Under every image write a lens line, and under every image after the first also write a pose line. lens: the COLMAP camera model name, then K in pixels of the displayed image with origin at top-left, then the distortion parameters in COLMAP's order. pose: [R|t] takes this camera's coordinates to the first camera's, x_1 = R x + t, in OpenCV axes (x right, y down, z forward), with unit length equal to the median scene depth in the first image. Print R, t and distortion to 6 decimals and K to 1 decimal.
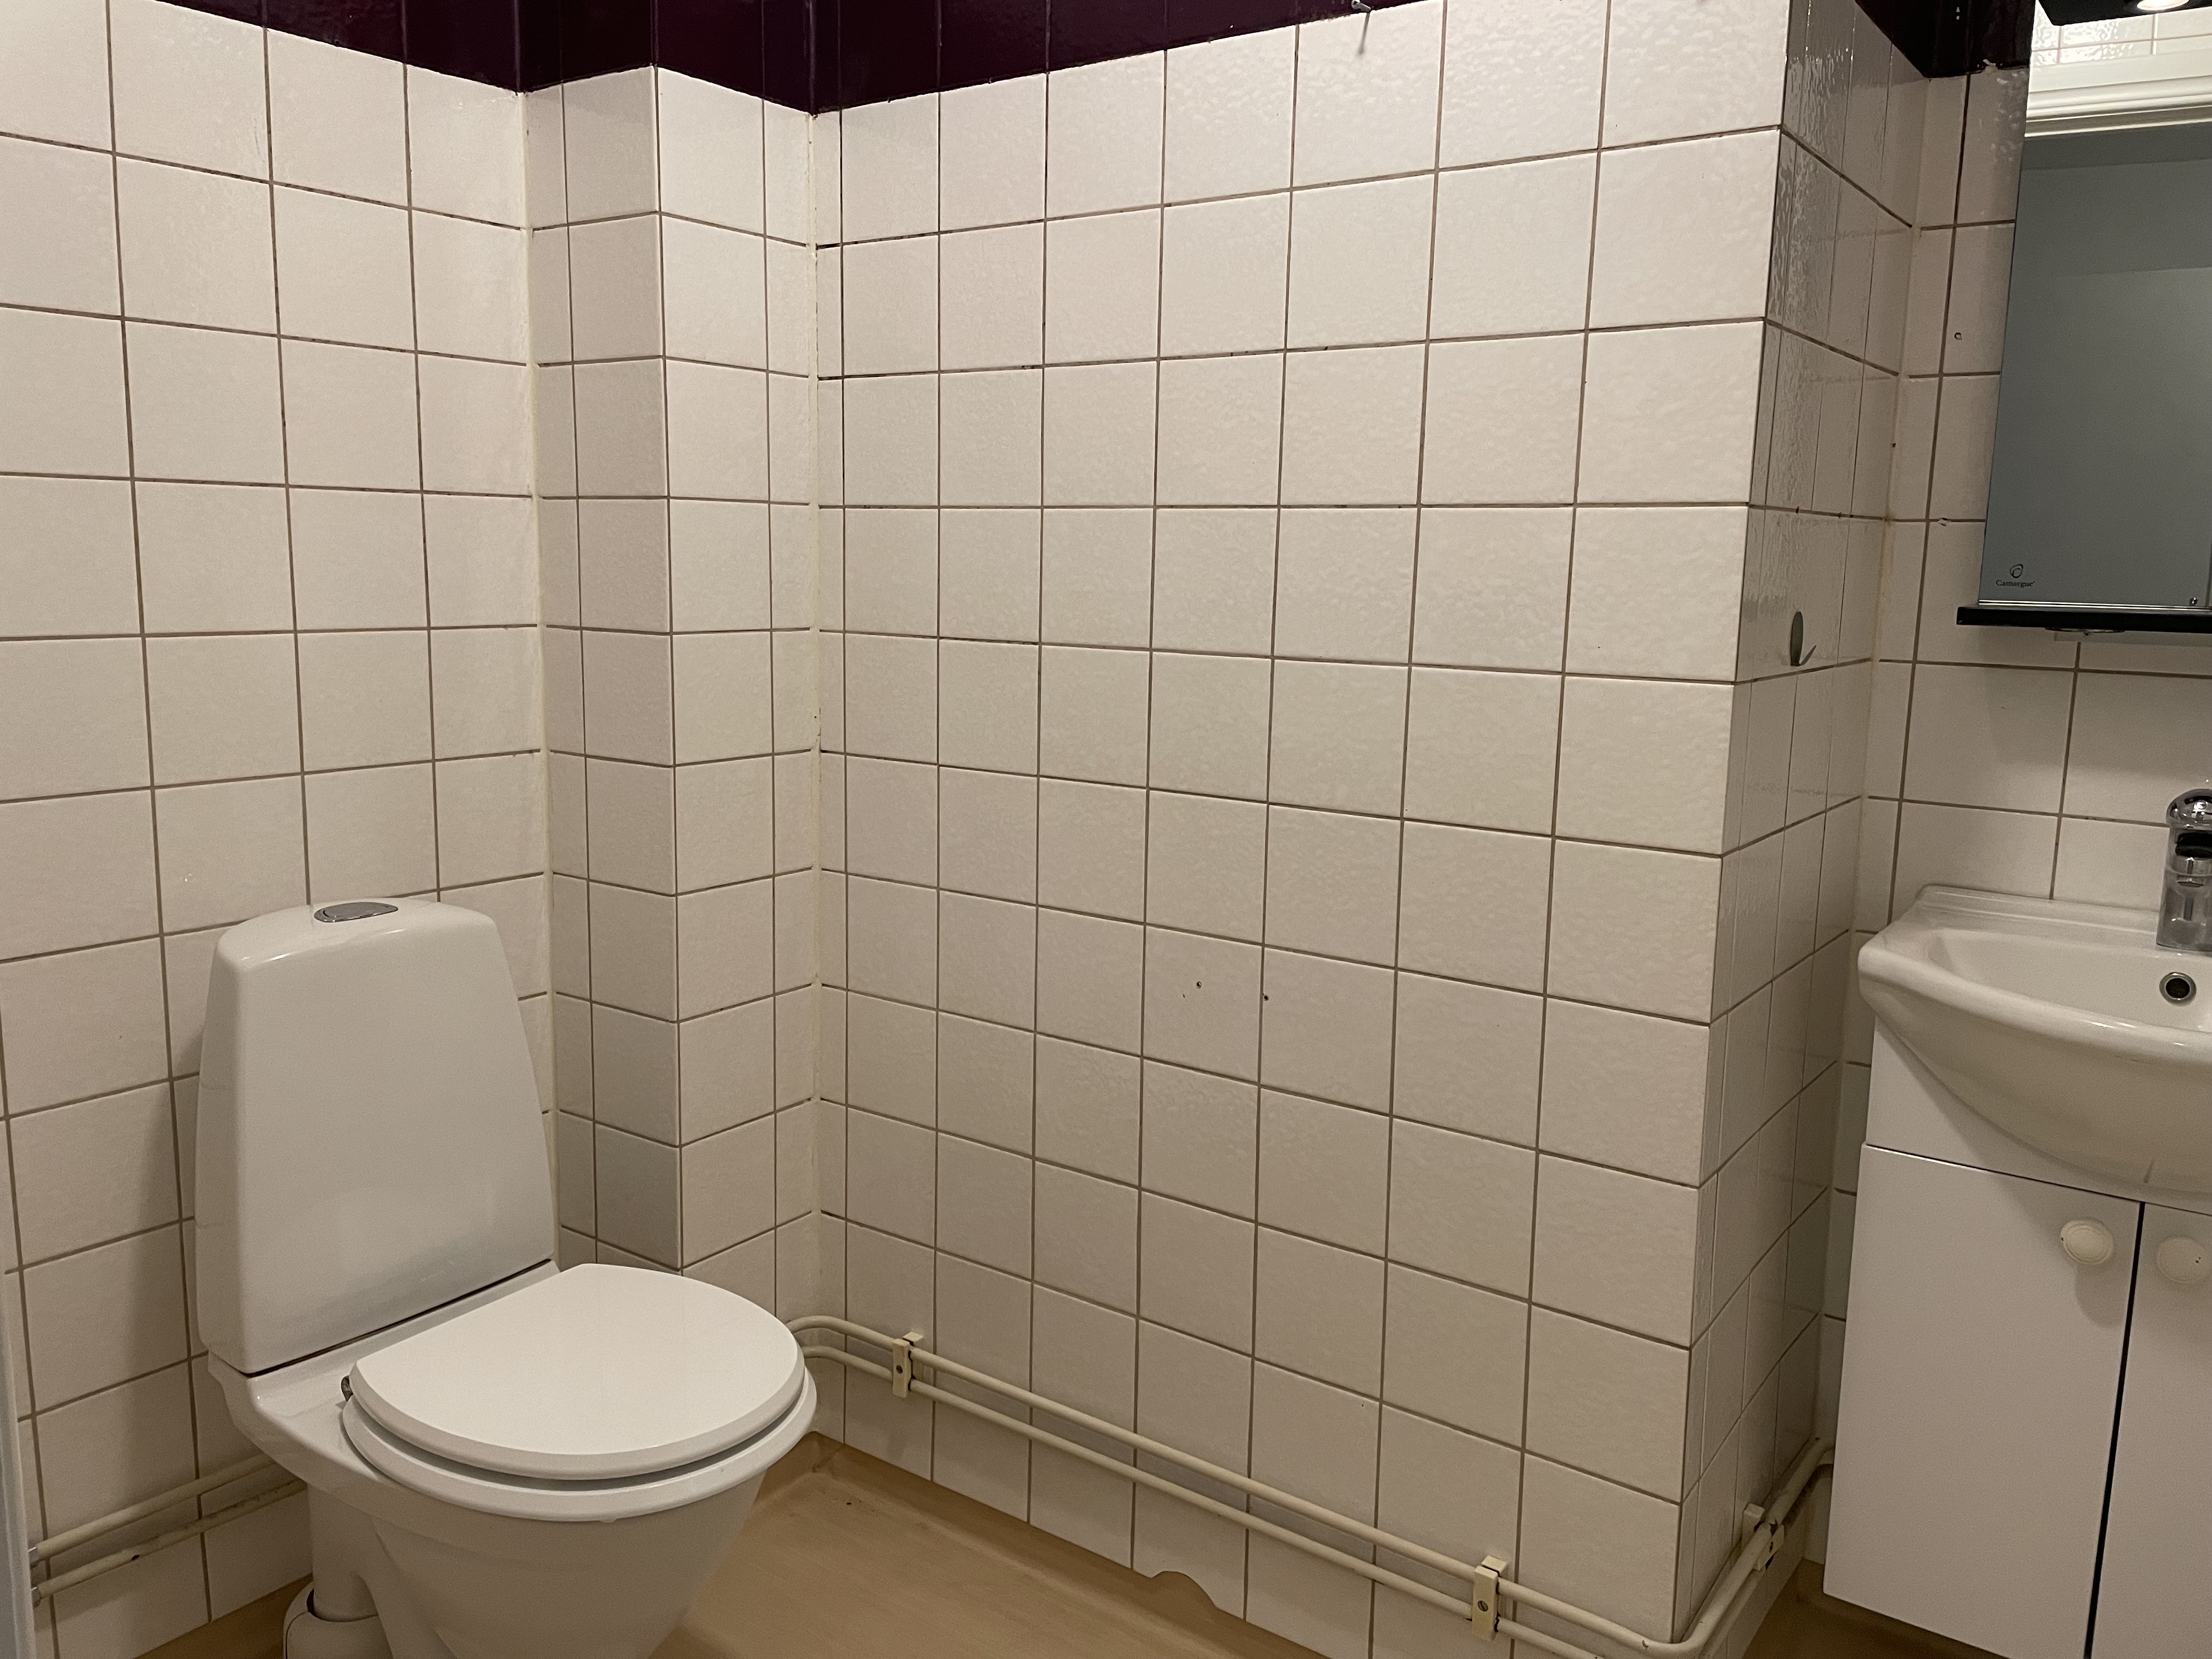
lens RADIAL K [[1709.8, 0, 1106.0], [0, 1709.8, 829.5], [0, 0, 1]] dist [0.101493, -0.192038]
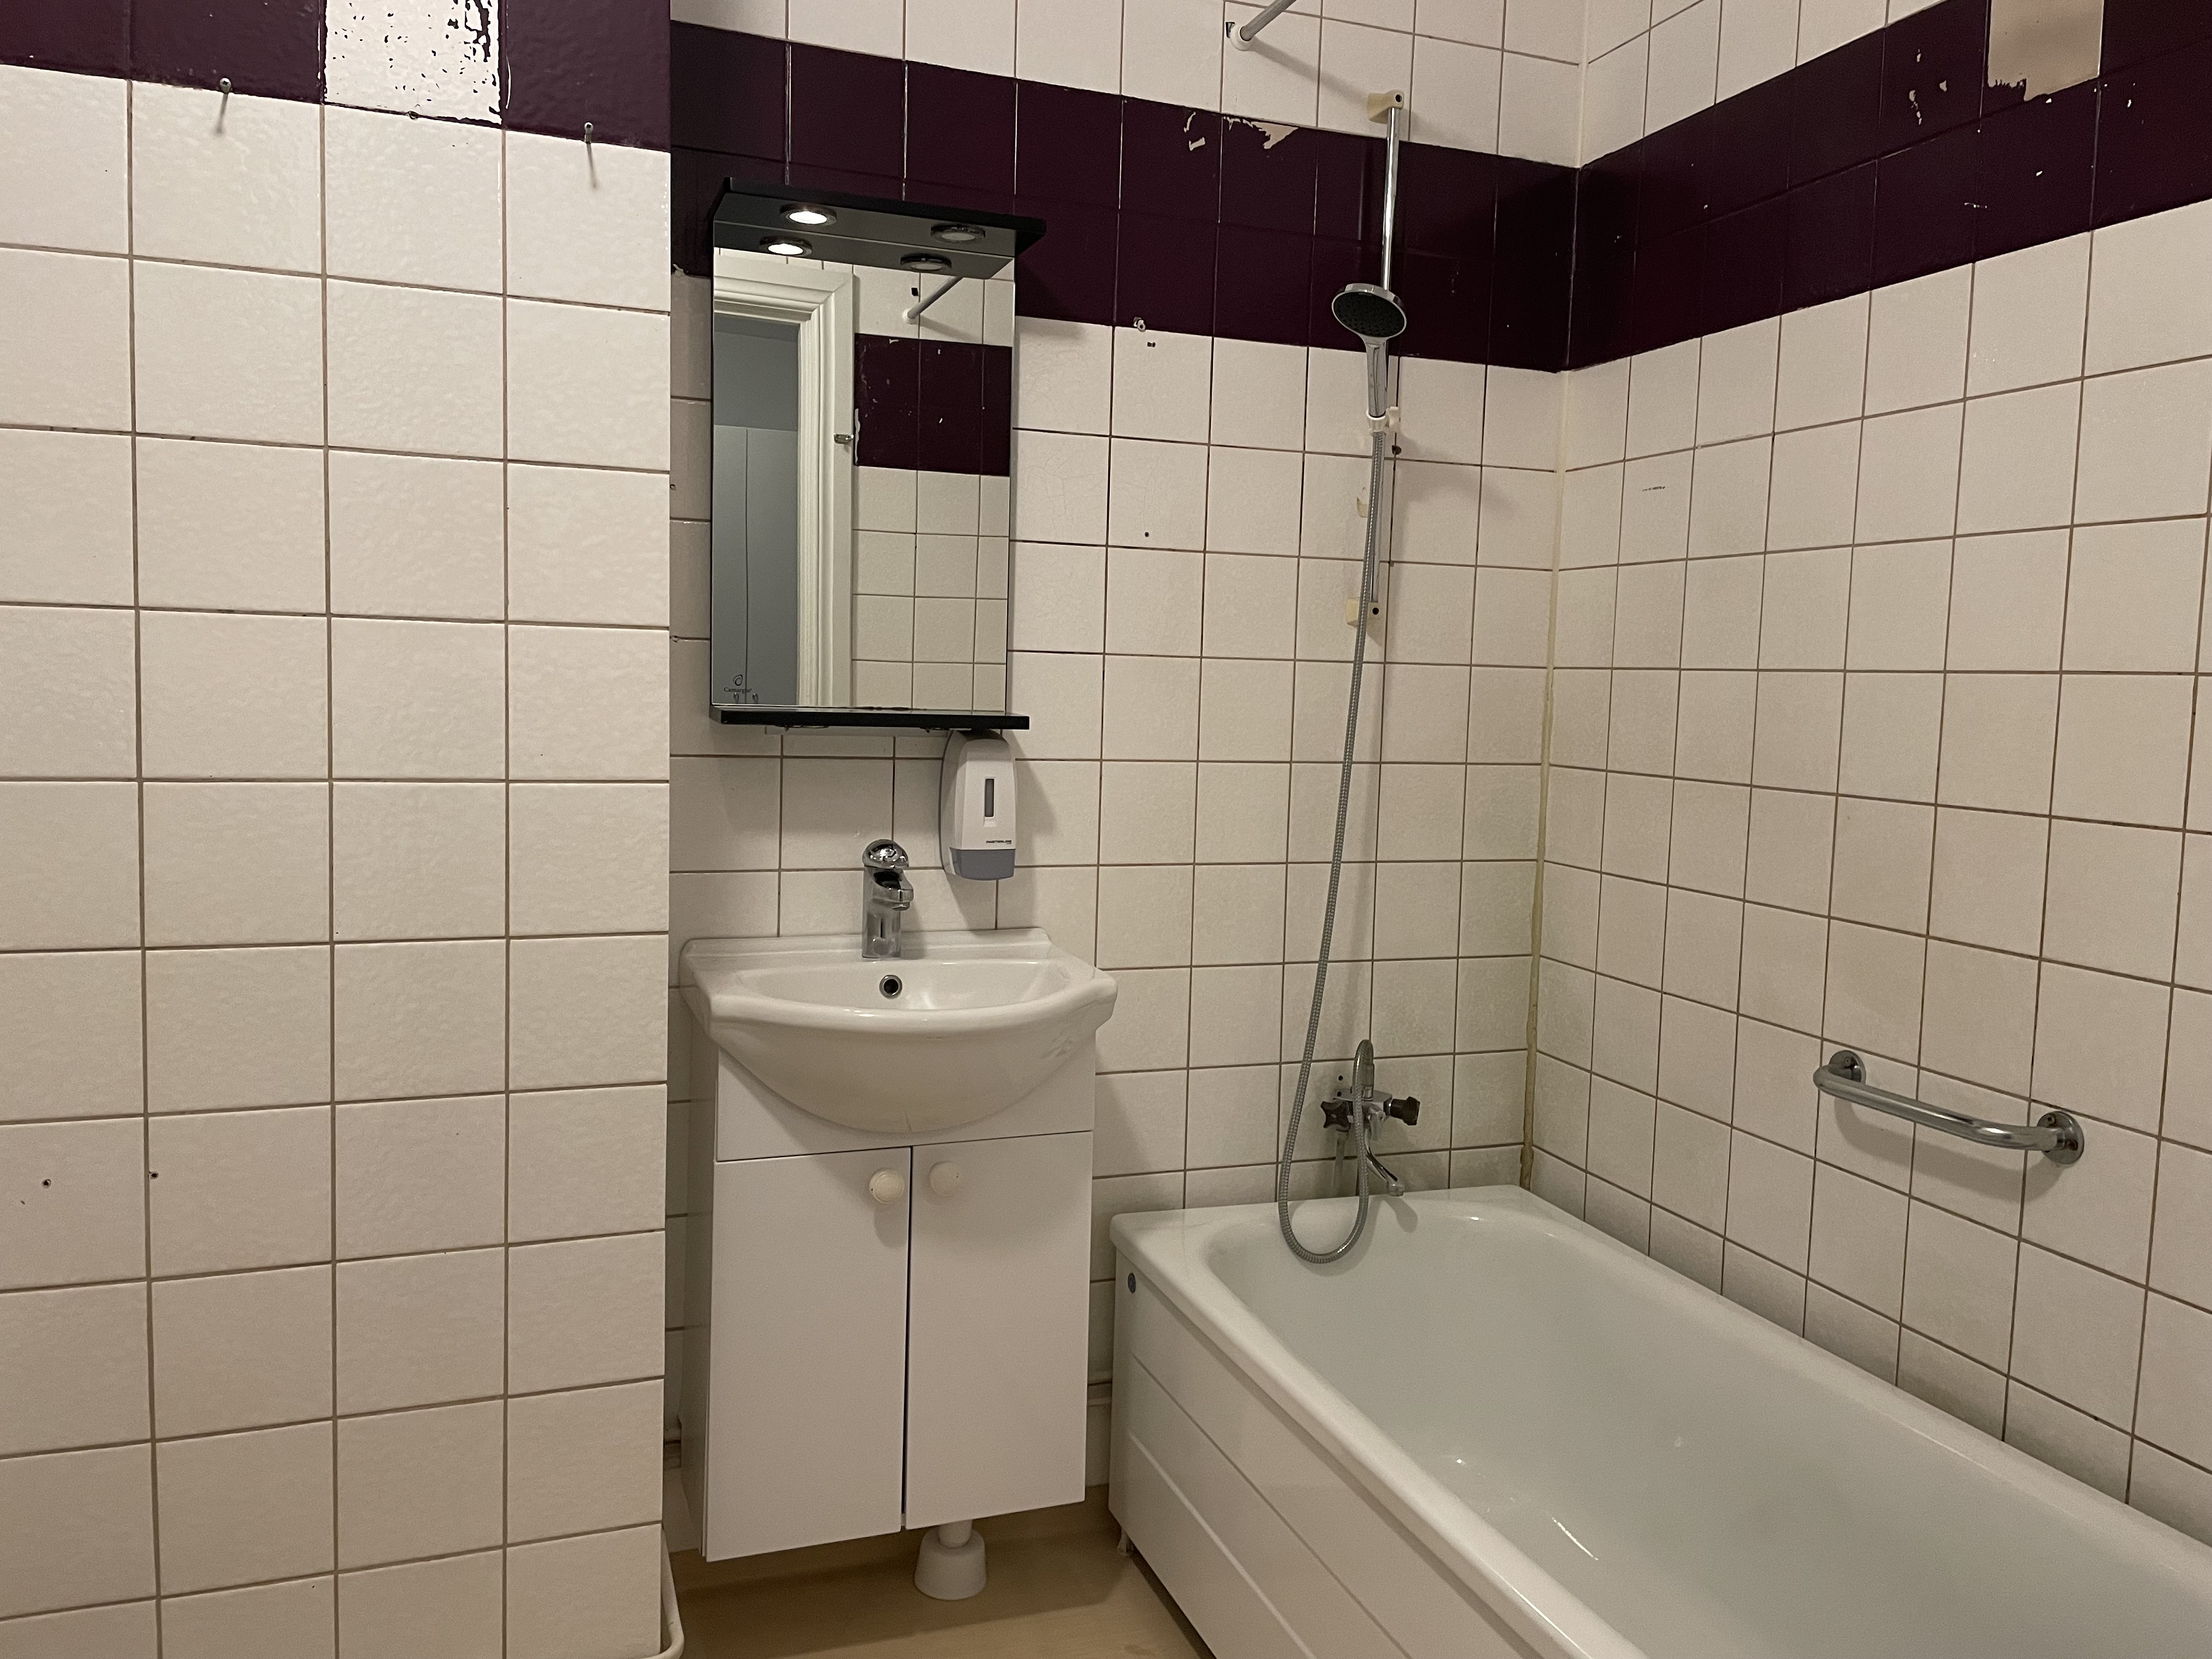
lens RADIAL K [[1671.5, 0, 1106.0], [0, 1671.5, 829.5], [0, 0, 1]] dist [0.081950, -0.111547]
pose [[0.526473, -0.079981, 0.846422, -0.401365], [0.120329, 0.992553, 0.018945, -0.035848], [-0.841634, 0.091875, 0.532176, 0.146492]]
